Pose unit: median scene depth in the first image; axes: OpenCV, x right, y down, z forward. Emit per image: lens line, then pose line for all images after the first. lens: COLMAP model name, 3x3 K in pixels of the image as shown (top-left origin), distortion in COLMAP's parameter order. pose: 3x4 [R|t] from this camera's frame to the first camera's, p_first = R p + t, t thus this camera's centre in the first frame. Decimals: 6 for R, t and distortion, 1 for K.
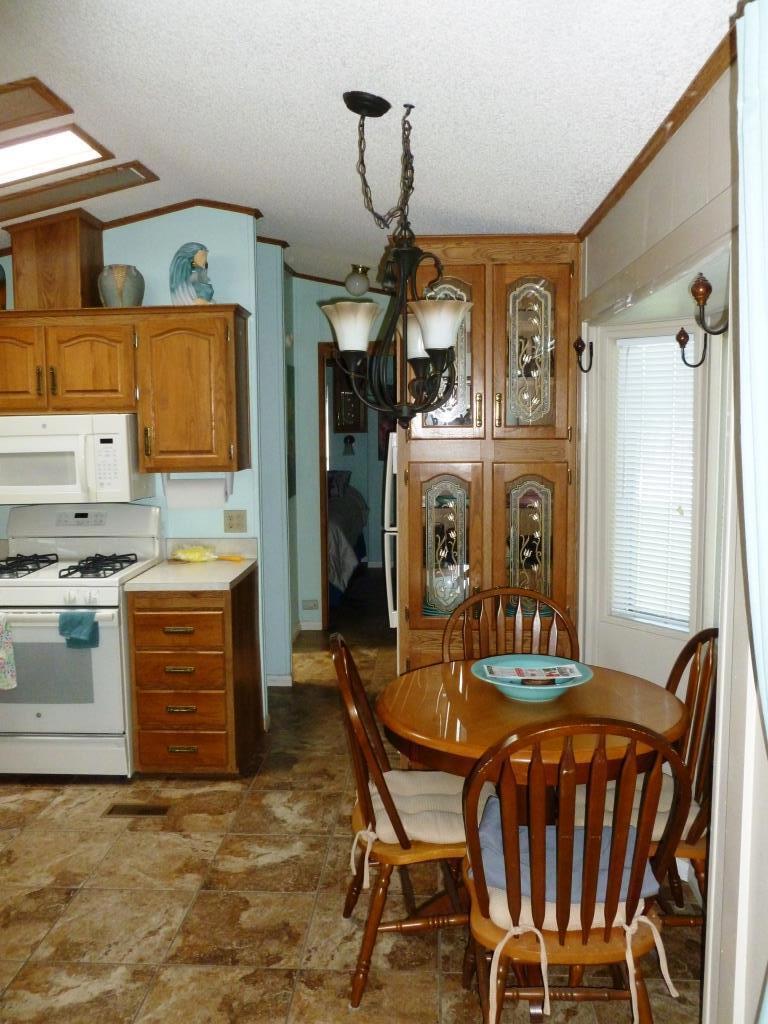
lens RADIAL K [[873.6, 0, 378.9], [0, 873.6, 500.4], [0, 0, 1]] dist [-0.029466, 0.009635]
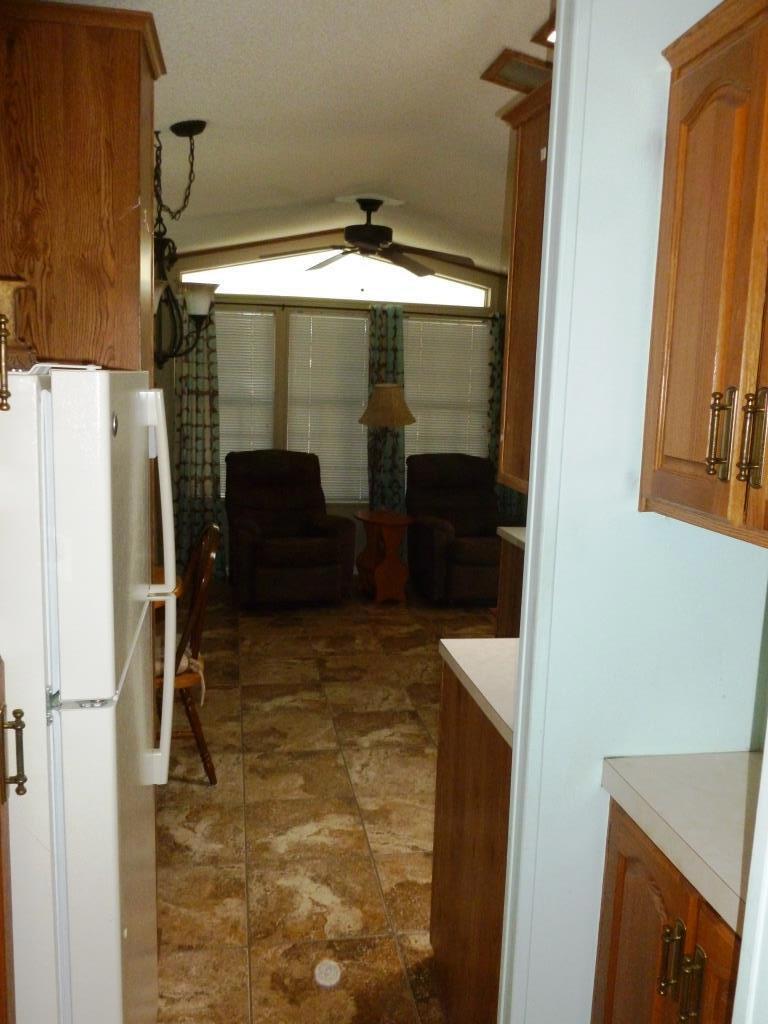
lens RADIAL K [[873.6, 0, 378.9], [0, 873.6, 500.4], [0, 0, 1]] dist [-0.029466, 0.009635]
pose [[-0.973515, 0.006909, -0.228519, 0.008527], [-0.047795, 0.971307, 0.232977, -0.128548], [0.223572, 0.237729, -0.945252, 1.460438]]
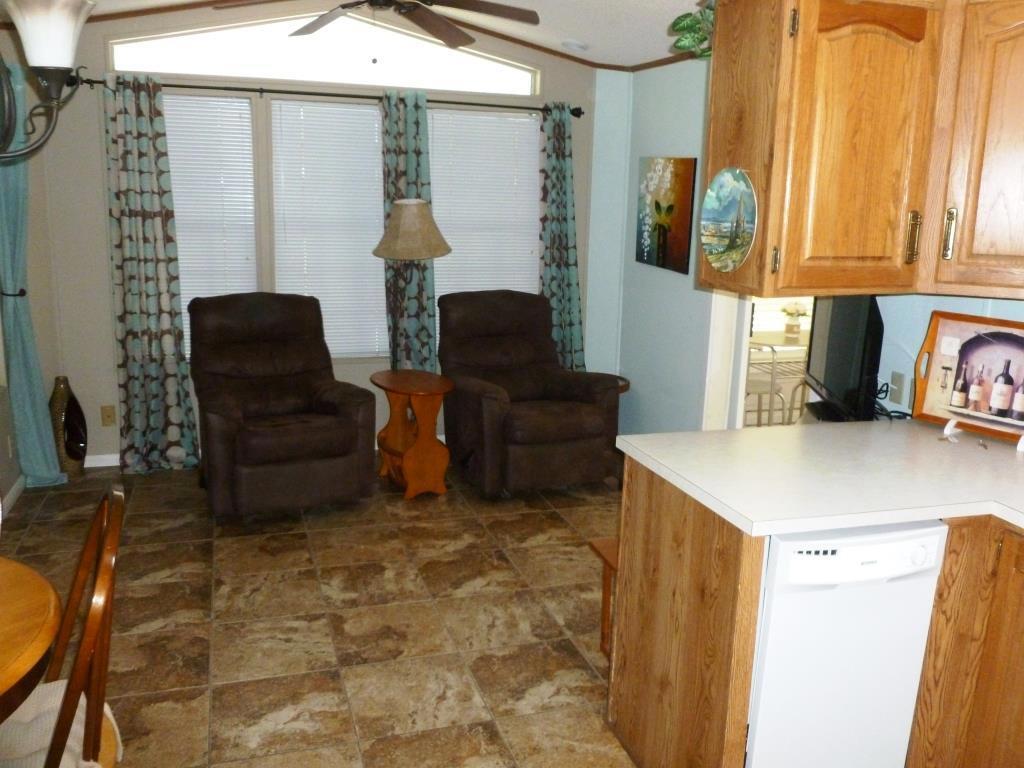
lens RADIAL K [[881.7, 0, 506.5], [0, 881.7, 379.6], [0, 0, 1]] dist [-0.021608, 0.019204]
pose [[-0.932228, 0.061304, -0.356641, -0.056651], [-0.051980, 0.952641, 0.299623, -0.094462], [0.358119, 0.297855, -0.884892, 1.068251]]
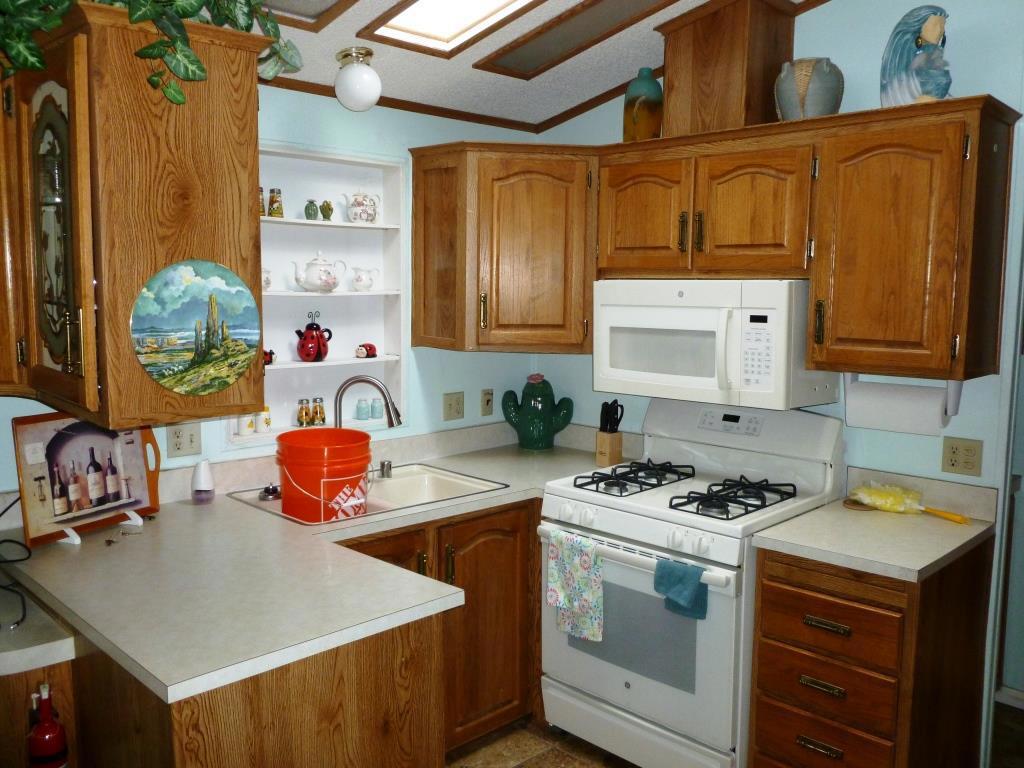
lens RADIAL K [[873.6, 0, 508.4], [0, 873.6, 378.0], [0, 0, 1]] dist [-0.029466, 0.009635]
pose [[0.744321, 0.091717, -0.661494, -0.001779], [-0.082024, 0.995580, 0.045743, -0.037106], [0.662766, 0.020211, 0.748554, 0.358591]]
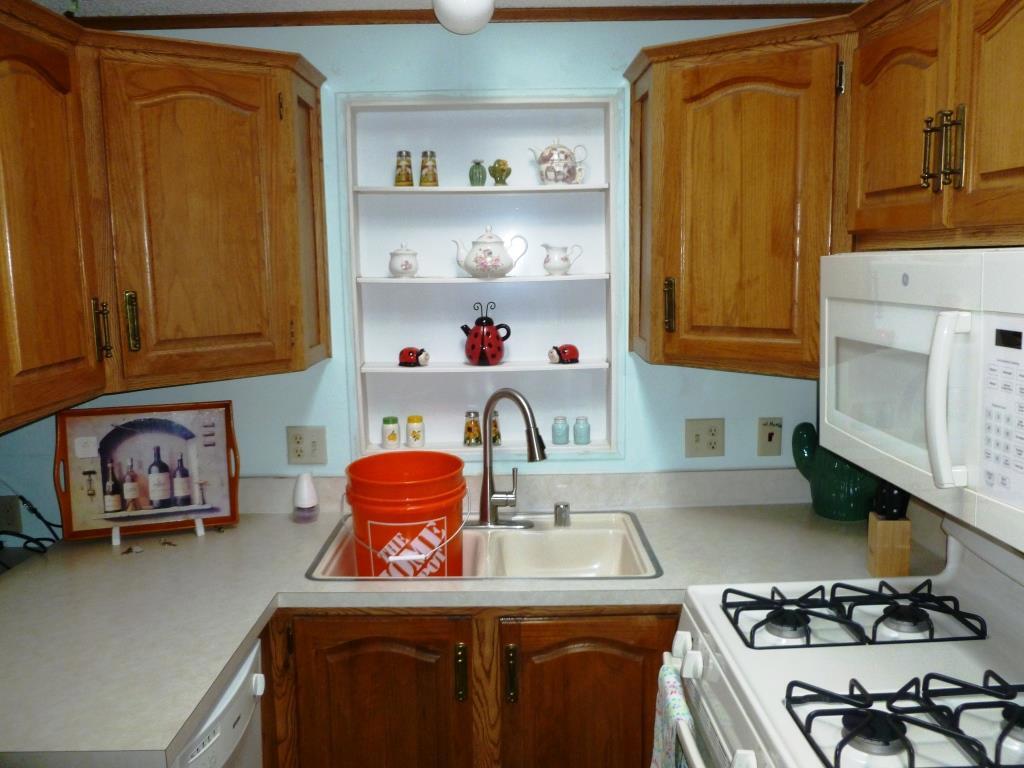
lens RADIAL K [[857.4, 0, 513.7], [0, 857.4, 385.1], [0, 0, 1]] dist [-0.048908, 0.002902]
pose [[0.085509, 0.151950, -0.984682, -0.045579], [-0.082378, 0.985996, 0.145000, -0.079876], [0.992926, 0.068717, 0.096829, 0.809258]]
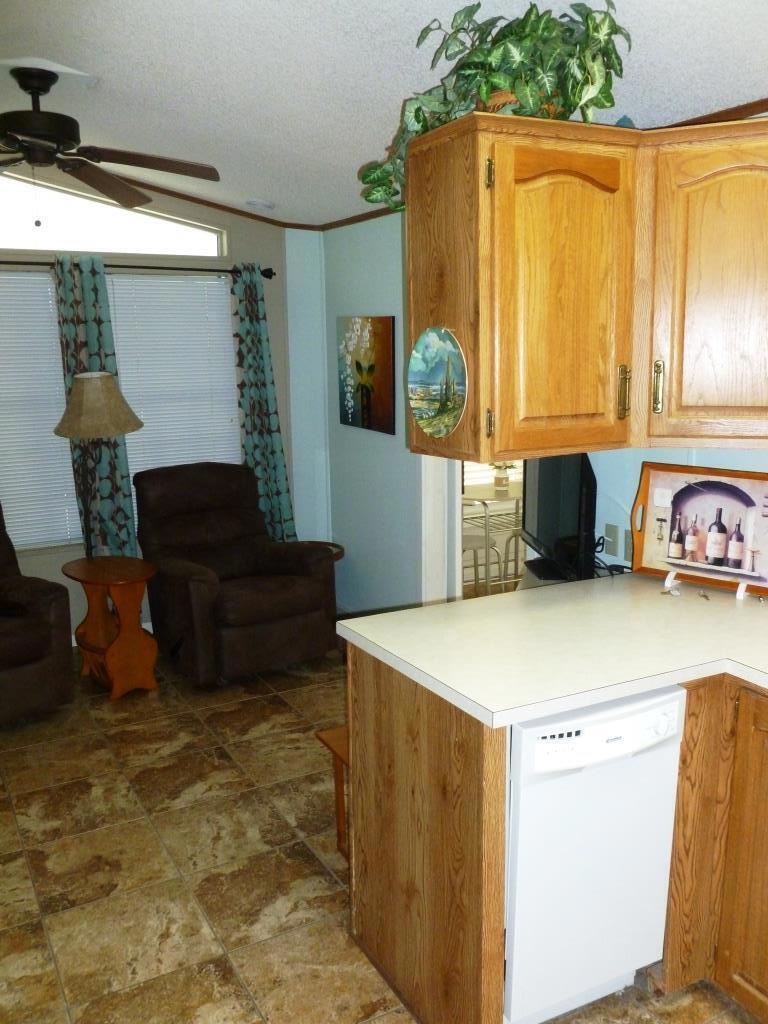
lens RADIAL K [[882.4, 0, 384.0], [0, 882.4, 512.0], [0, 0, 1]] dist [-0.033576, 0.017477]
pose [[-0.842341, 0.119074, -0.525626, -0.084524], [-0.028752, 0.963970, 0.264452, -0.094822], [0.538177, 0.237871, -0.808569, 1.015287]]
